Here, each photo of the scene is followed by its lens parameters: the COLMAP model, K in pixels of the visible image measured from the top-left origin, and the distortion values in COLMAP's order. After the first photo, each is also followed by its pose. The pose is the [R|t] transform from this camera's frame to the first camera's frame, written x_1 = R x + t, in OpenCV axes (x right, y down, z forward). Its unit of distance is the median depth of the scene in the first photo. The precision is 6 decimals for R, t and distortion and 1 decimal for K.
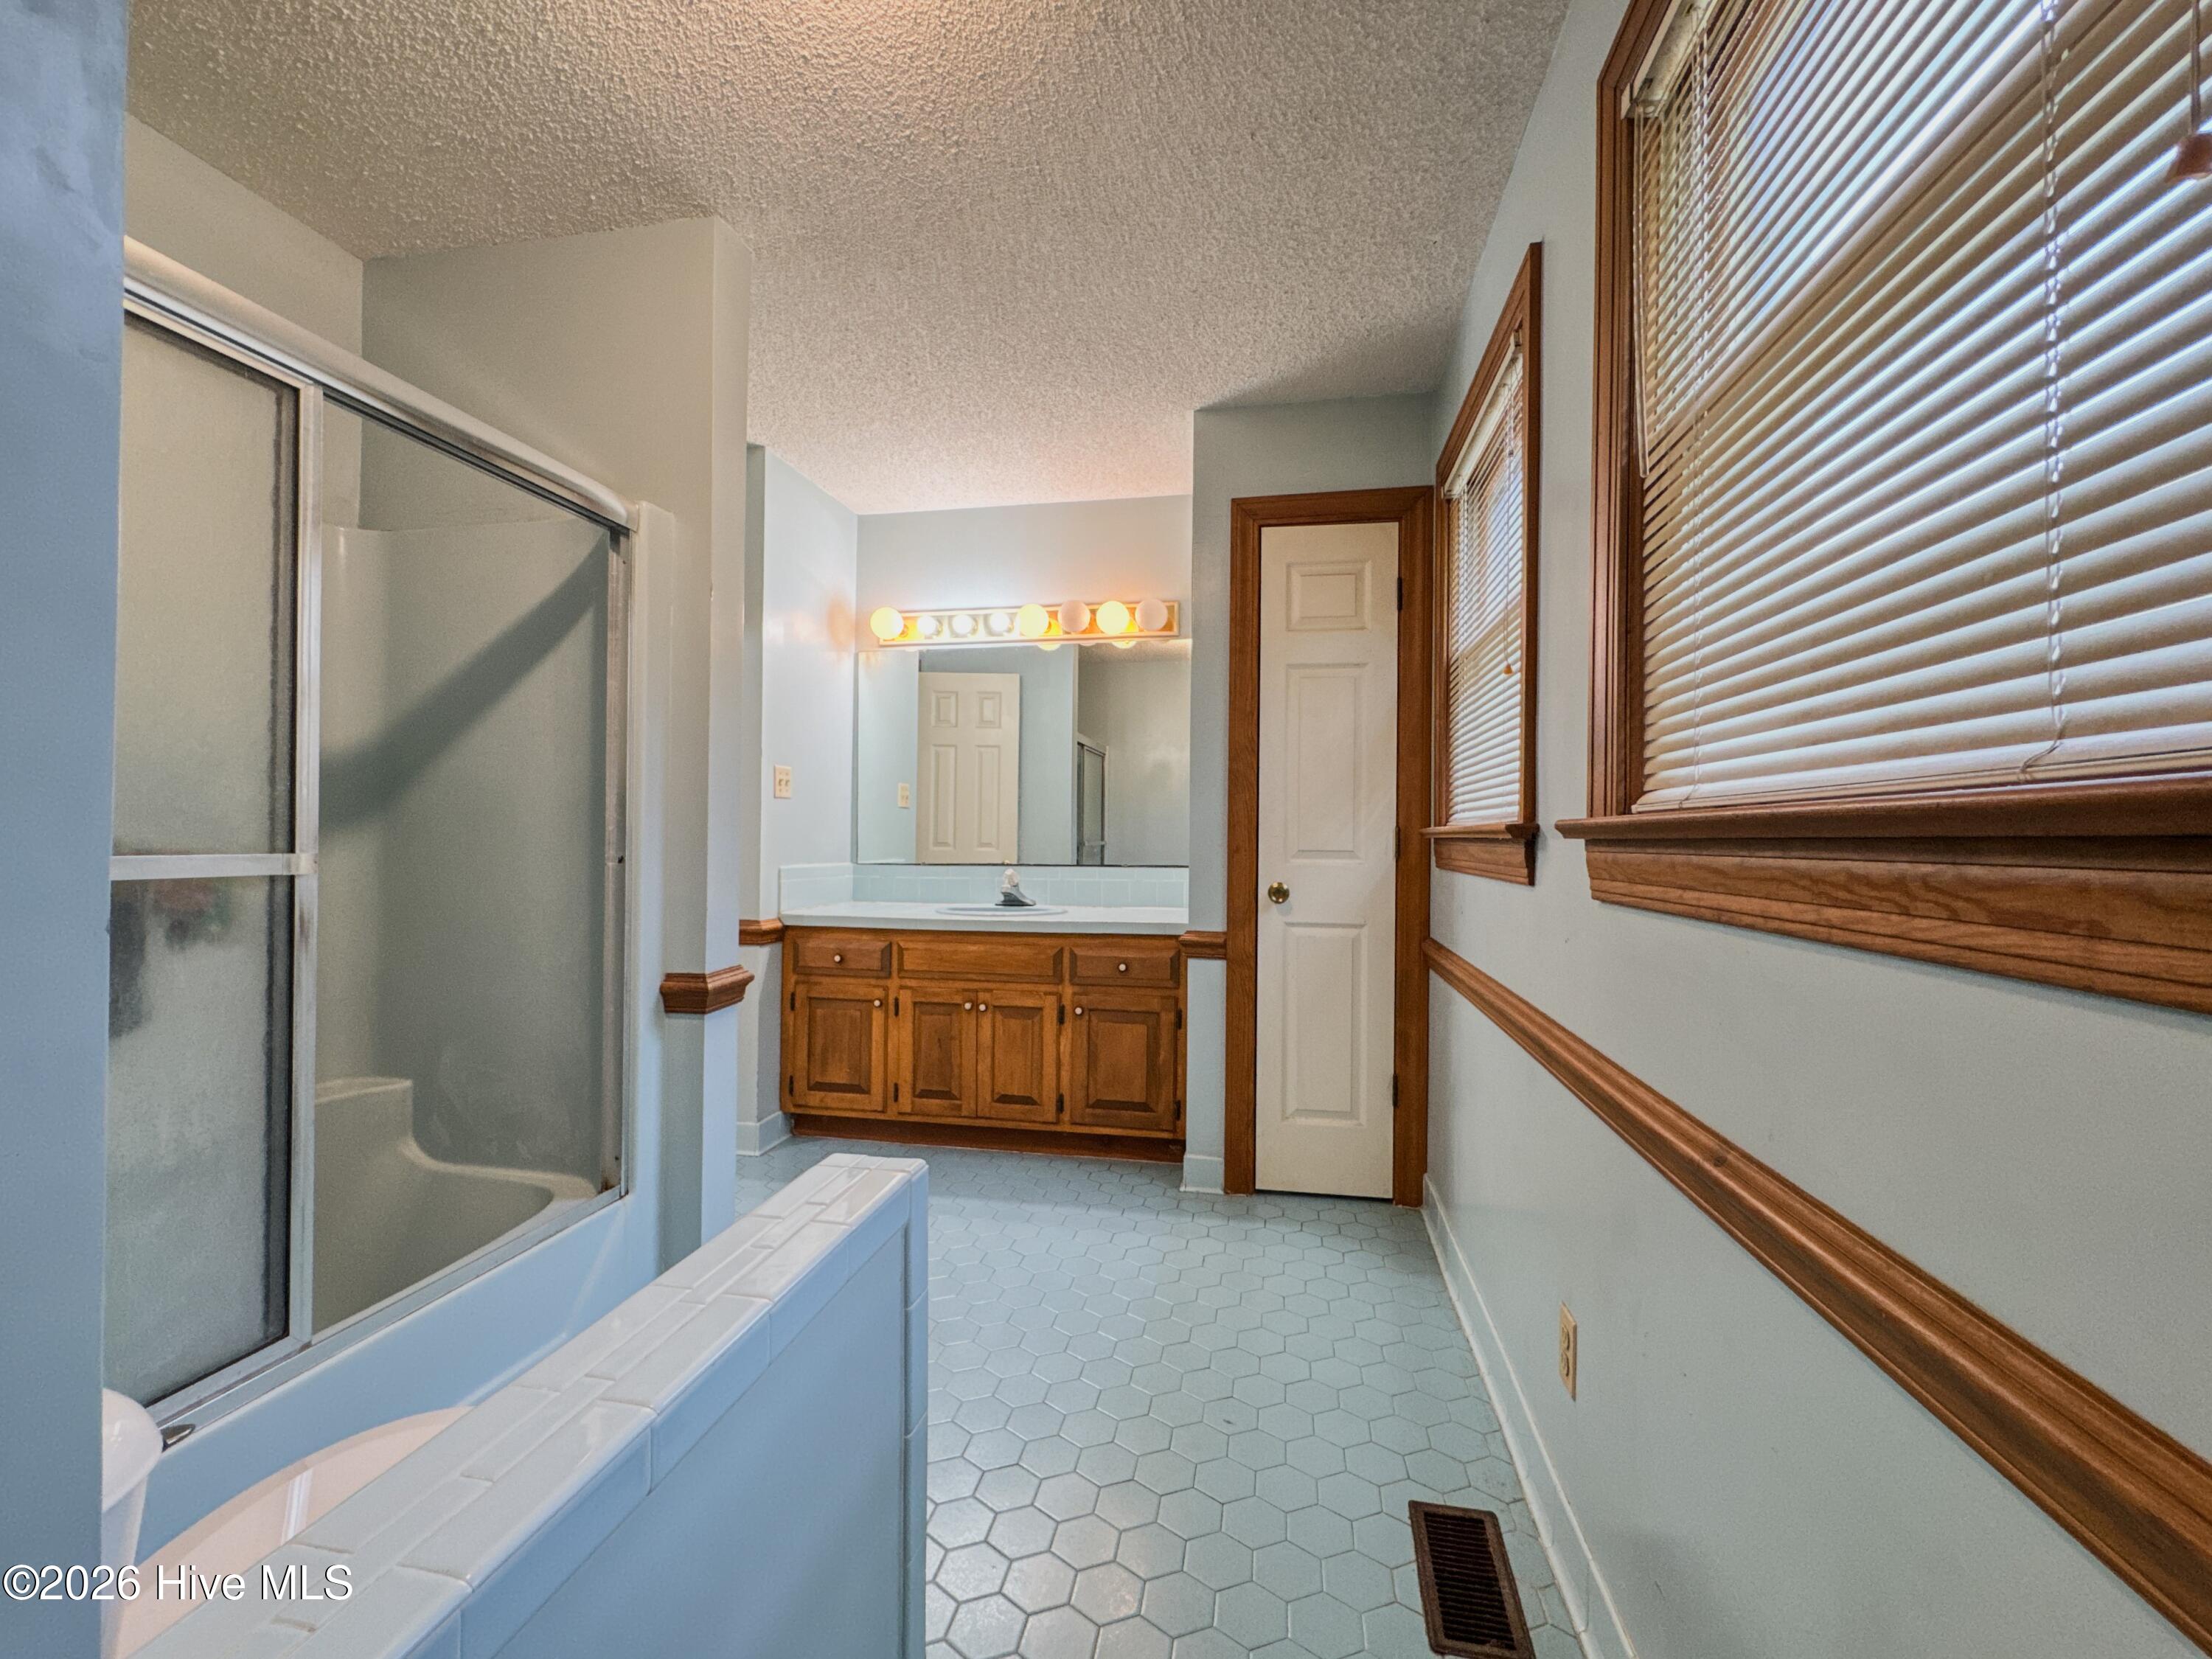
lens RADIAL K [[900.8, 0, 1104.3], [0, 900.8, 836.6], [0, 0, 1]] dist [0.001406, 0.000265]
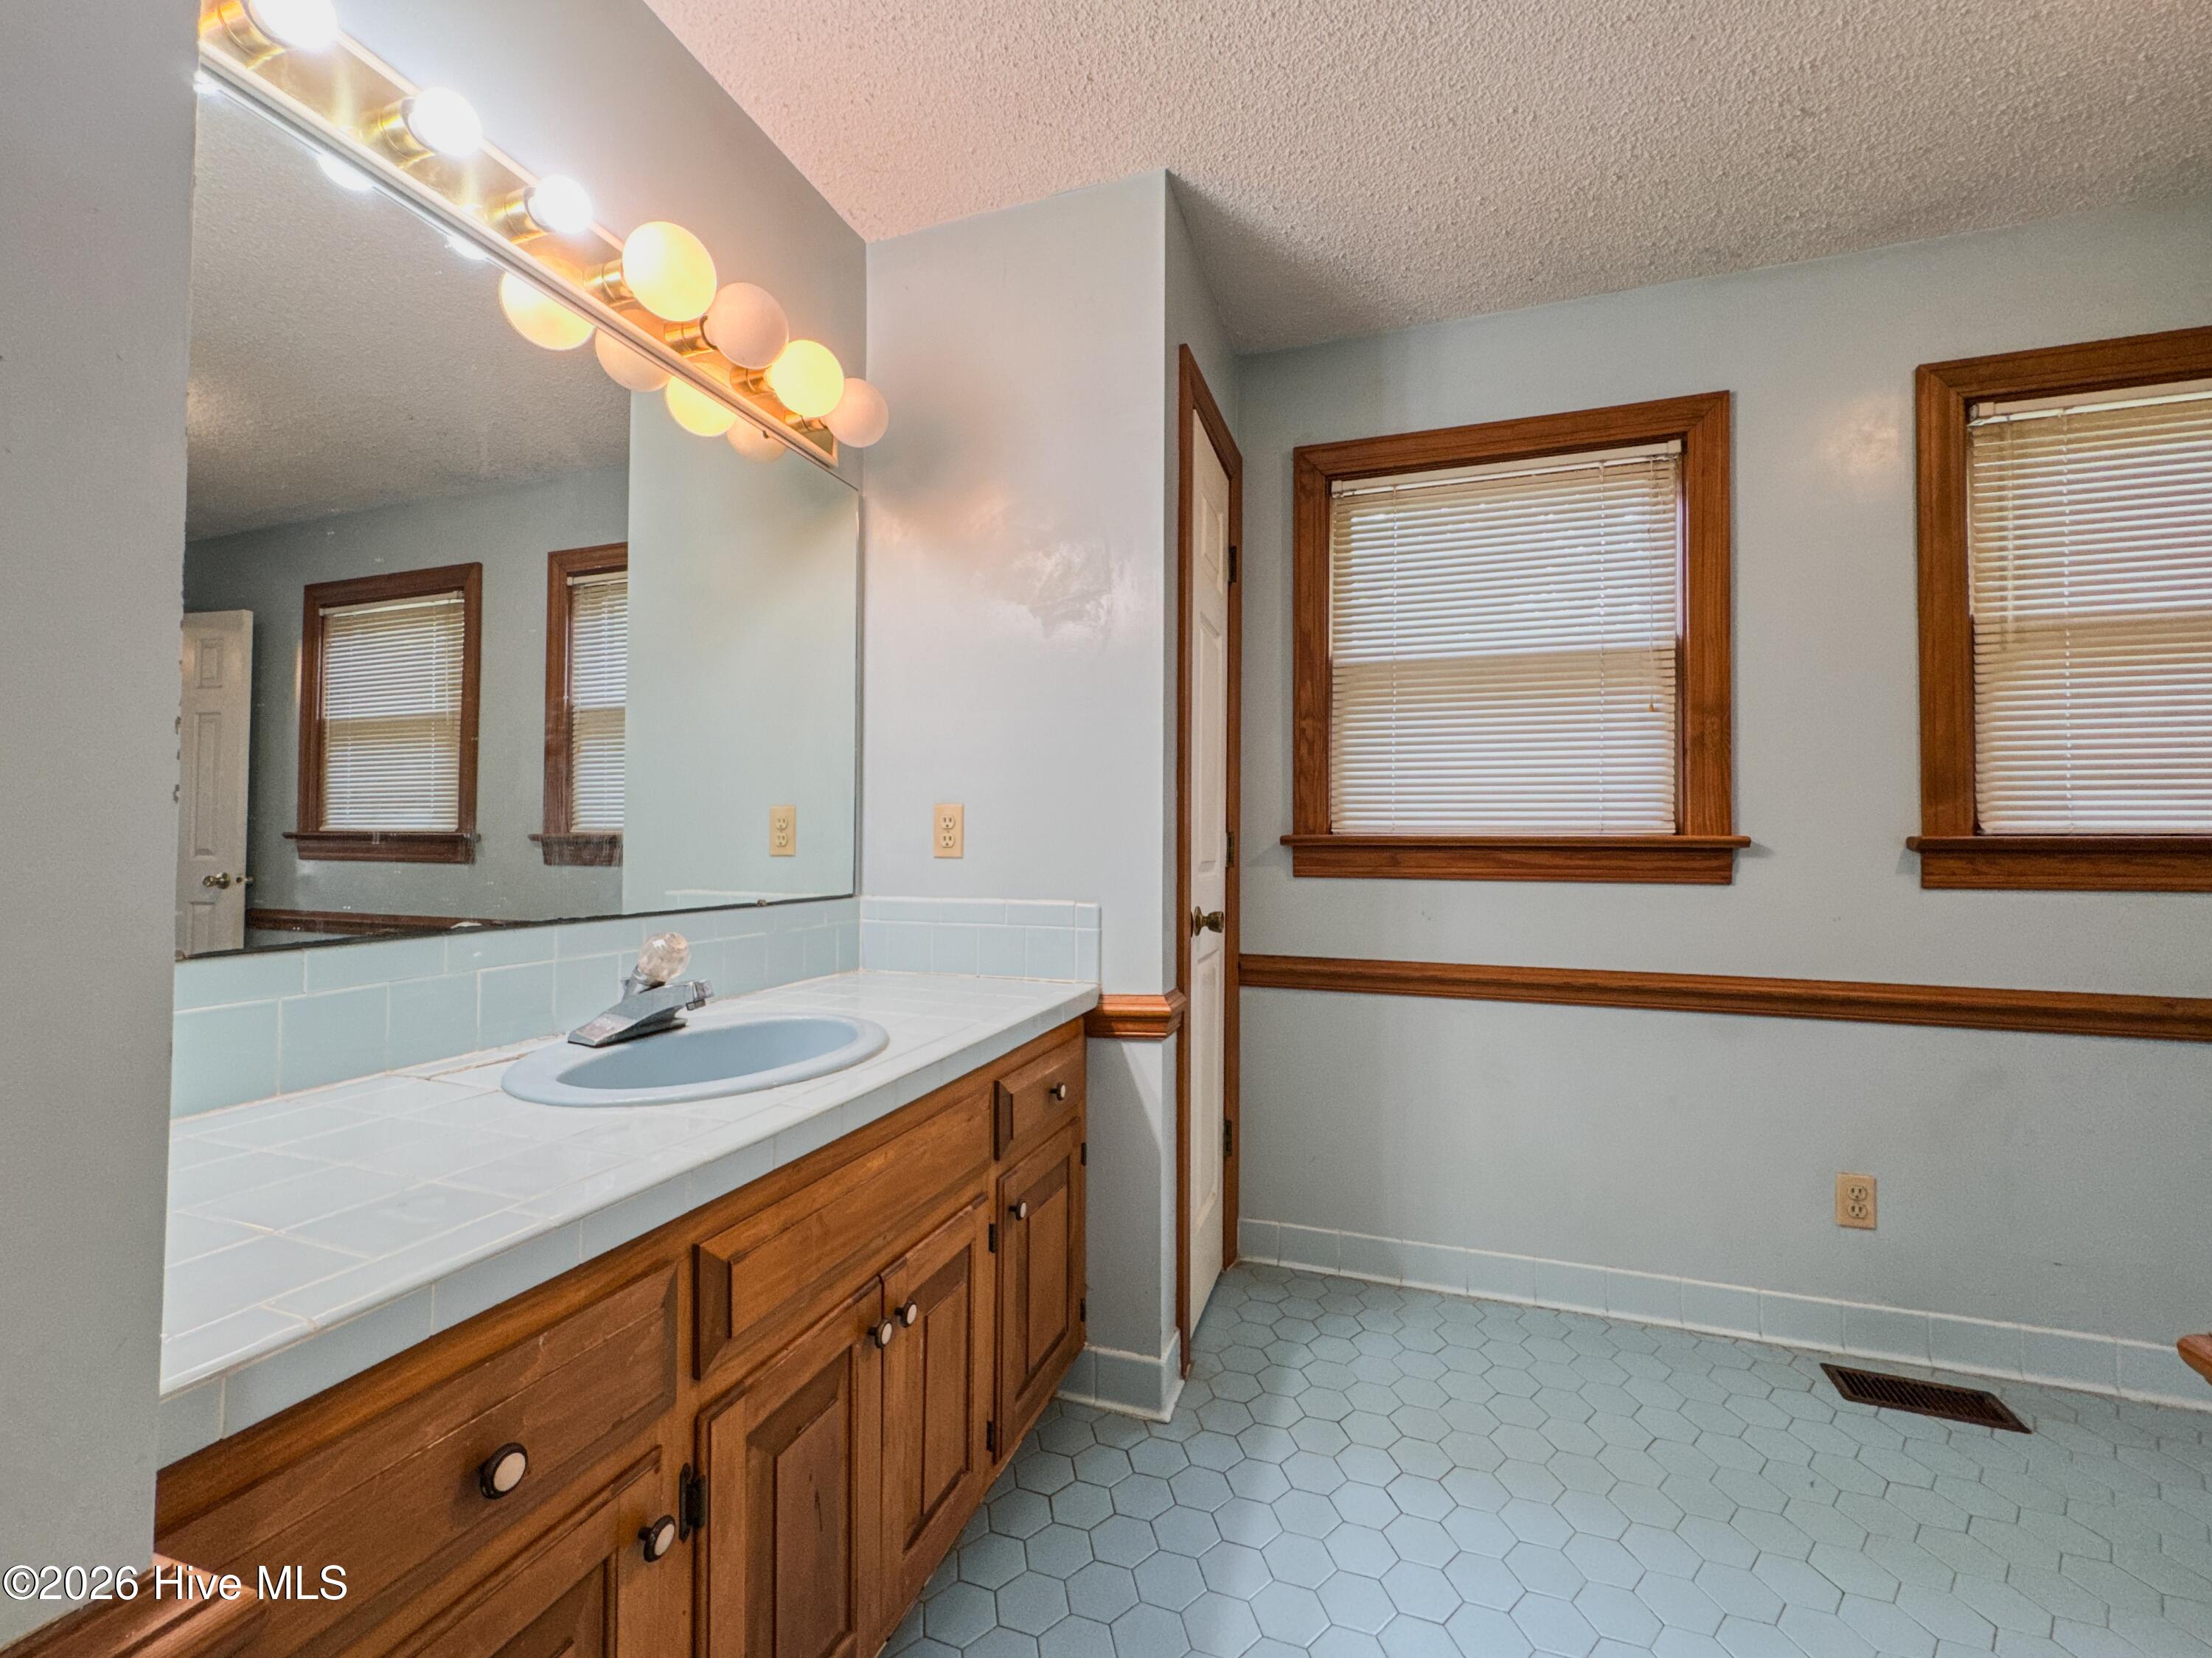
lens RADIAL K [[900.7, 0, 1104.3], [0, 900.7, 836.1], [0, 0, 1]] dist [0.001406, 0.000265]
pose [[0.143148, 0.006981, 0.989677, -0.604881], [-0.011057, 0.999924, -0.005454, -0.001824], [-0.989640, -0.010162, 0.143214, 1.089061]]
